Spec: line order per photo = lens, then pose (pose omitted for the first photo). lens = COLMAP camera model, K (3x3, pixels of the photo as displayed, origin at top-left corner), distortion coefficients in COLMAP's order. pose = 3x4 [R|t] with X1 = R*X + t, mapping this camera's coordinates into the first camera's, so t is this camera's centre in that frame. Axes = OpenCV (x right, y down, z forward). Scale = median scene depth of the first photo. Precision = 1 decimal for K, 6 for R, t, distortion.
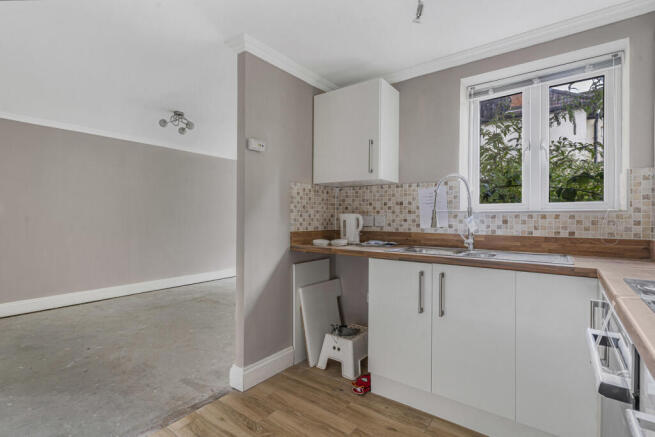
lens RADIAL K [[323.3, 0, 324.0], [0, 323.3, 218.7], [0, 0, 1]] dist [0.003716, -0.000351]
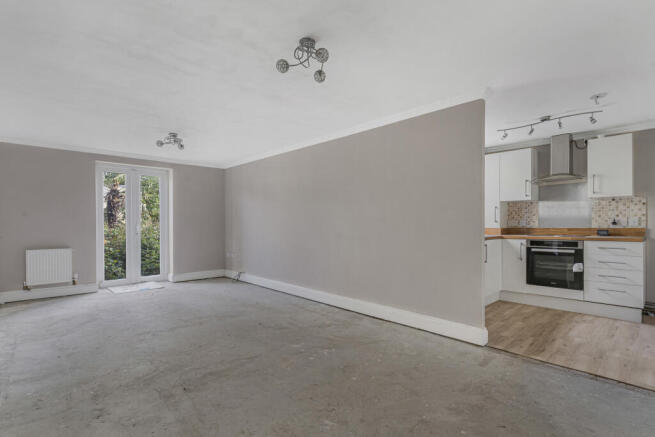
lens RADIAL K [[323.3, 0, 339.8], [0, 323.3, 224.7], [0, 0, 1]] dist [0.003716, -0.000351]
pose [[0.122126, -0.011554, 0.992447, -1.663712], [0.004543, 0.999928, 0.011082, -0.001530], [-0.992504, 0.003156, 0.122169, 1.407366]]
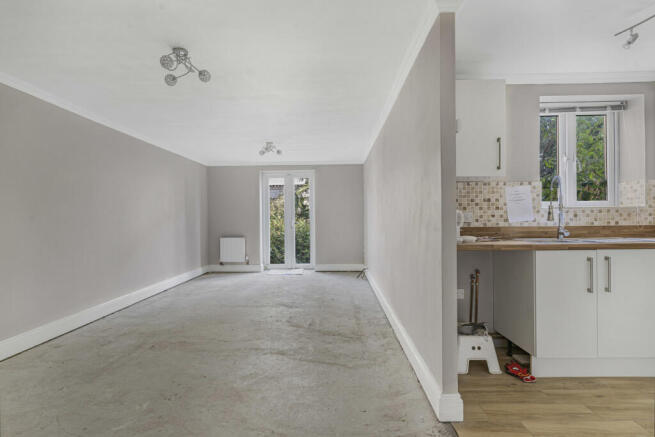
lens RADIAL K [[346.4, 0, 328.1], [0, 346.4, 220.3], [0, 0, 1]] dist [-0.000077, -0.001165]
pose [[0.801372, -0.017927, 0.597898, -1.011315], [0.016460, 0.999833, 0.007918, 0.001980], [-0.597940, 0.003496, 0.801533, 0.466468]]
